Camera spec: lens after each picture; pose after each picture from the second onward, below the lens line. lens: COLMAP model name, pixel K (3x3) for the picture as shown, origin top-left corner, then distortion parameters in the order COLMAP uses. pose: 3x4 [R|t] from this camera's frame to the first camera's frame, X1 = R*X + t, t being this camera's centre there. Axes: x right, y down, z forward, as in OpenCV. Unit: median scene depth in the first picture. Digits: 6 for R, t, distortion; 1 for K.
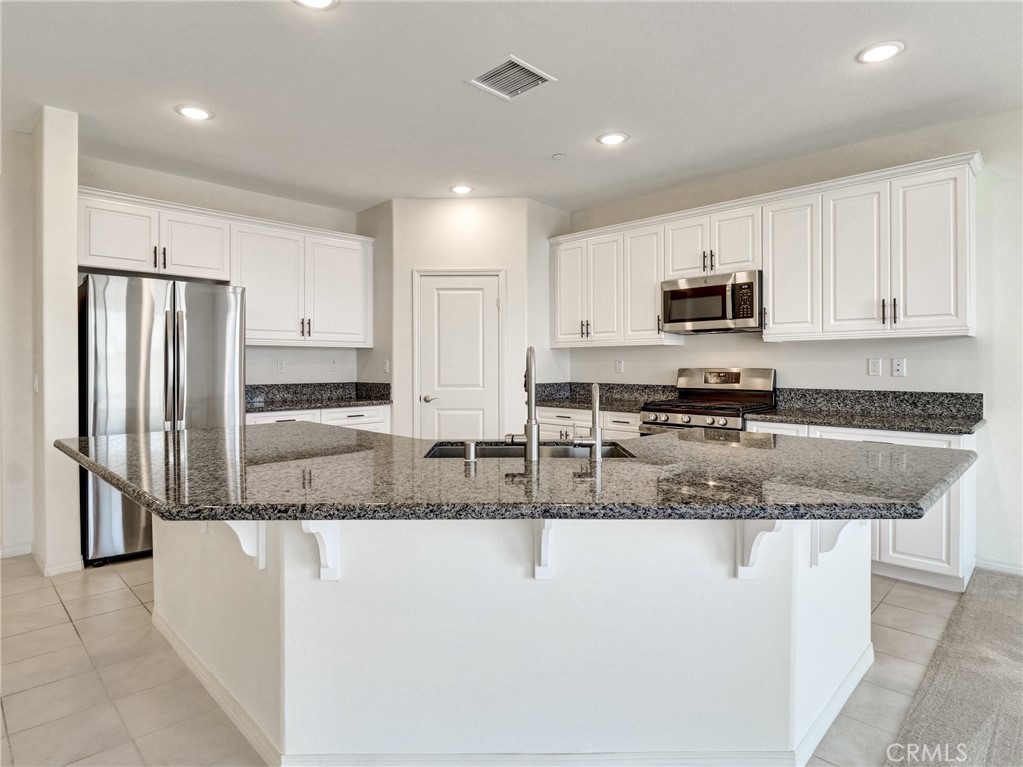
lens RADIAL K [[562.4, 0, 516.2], [0, 562.4, 376.3], [0, 0, 1]] dist [0.000500, 0.000173]
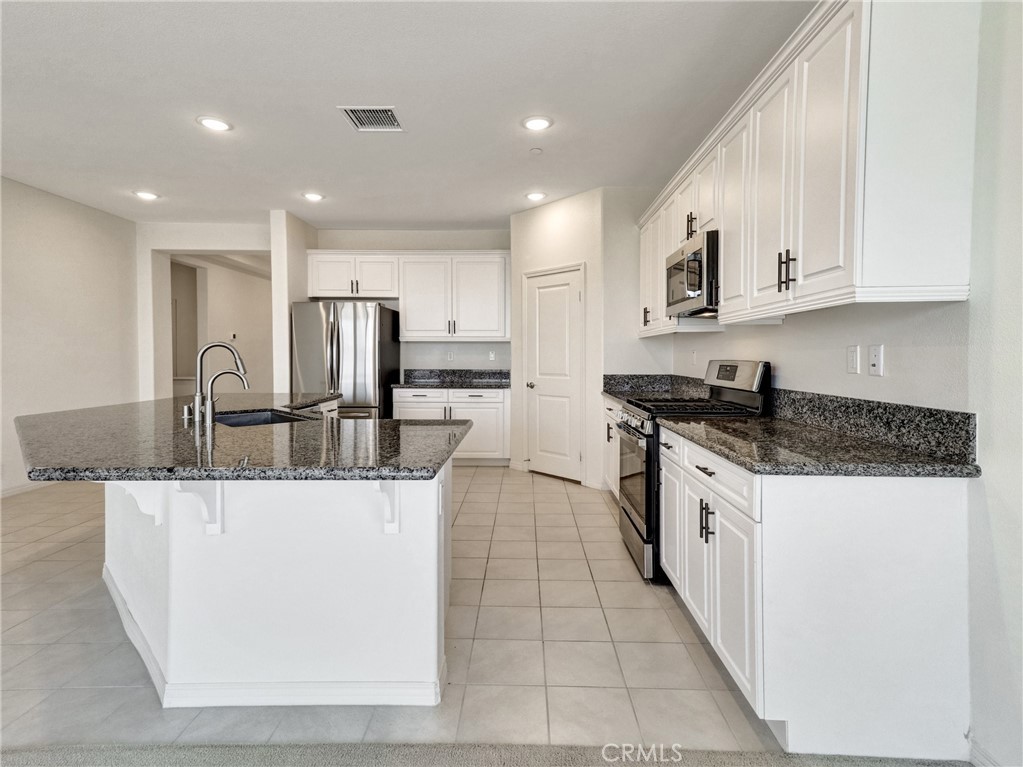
lens RADIAL K [[522.9, 0, 527.3], [0, 522.9, 364.7], [0, 0, 1]] dist [0.050380, 0.000106]
pose [[0.698461, 0.013058, -0.715529, 0.681484], [-0.014572, 0.999886, 0.004023, -0.006742], [0.715500, 0.007616, 0.698571, 0.292427]]
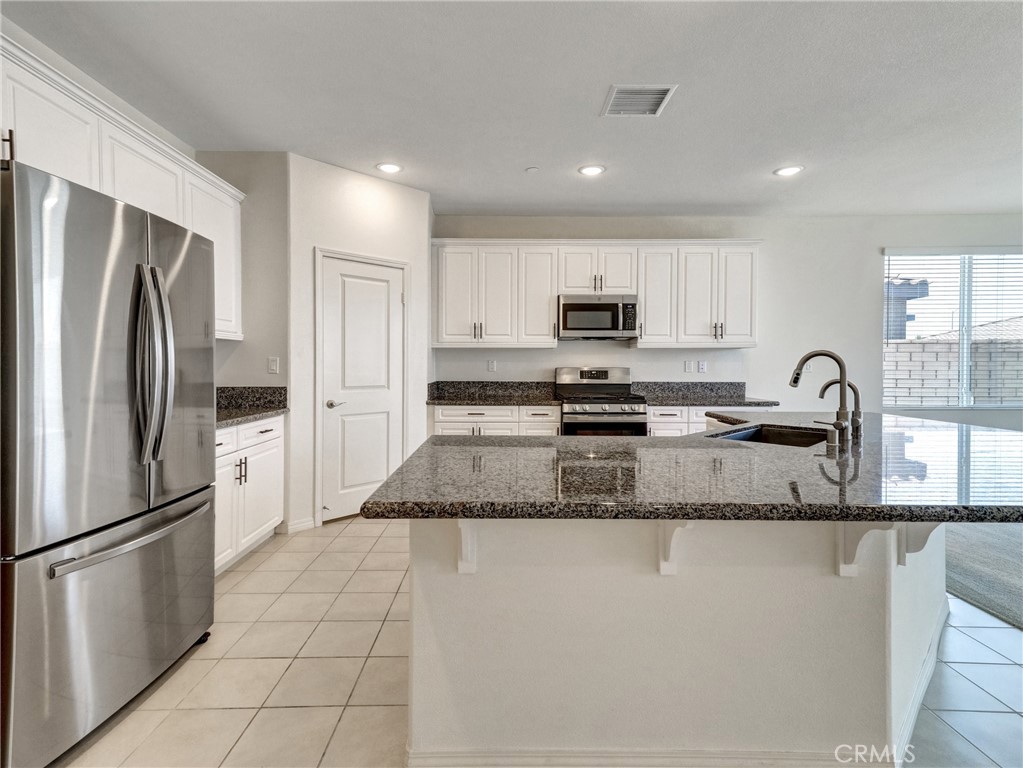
lens RADIAL K [[512.3, 0, 506.4], [0, 512.3, 372.1], [0, 0, 1]] dist [0.077517, 0.000050]
pose [[0.703205, -0.006979, 0.710953, -0.601217], [0.011023, 0.999939, -0.001088, -0.004474], [-0.710902, 0.008602, 0.703238, 0.310732]]
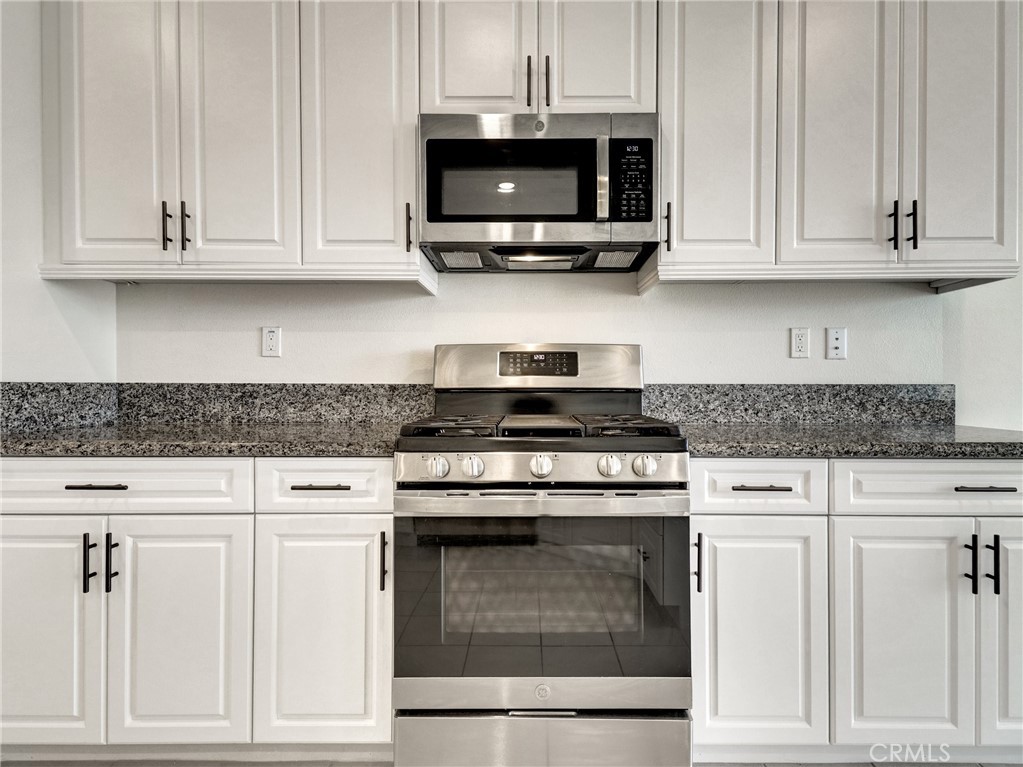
lens RADIAL K [[528.6, 0, 519.0], [0, 528.6, 385.5], [0, 0, 1]] dist [0.025358, -0.000021]
pose [[0.723656, 0.002970, 0.690155, 0.052156], [0.012208, 0.999779, -0.017102, 0.027349], [-0.690053, 0.020801, 0.723460, 0.684991]]
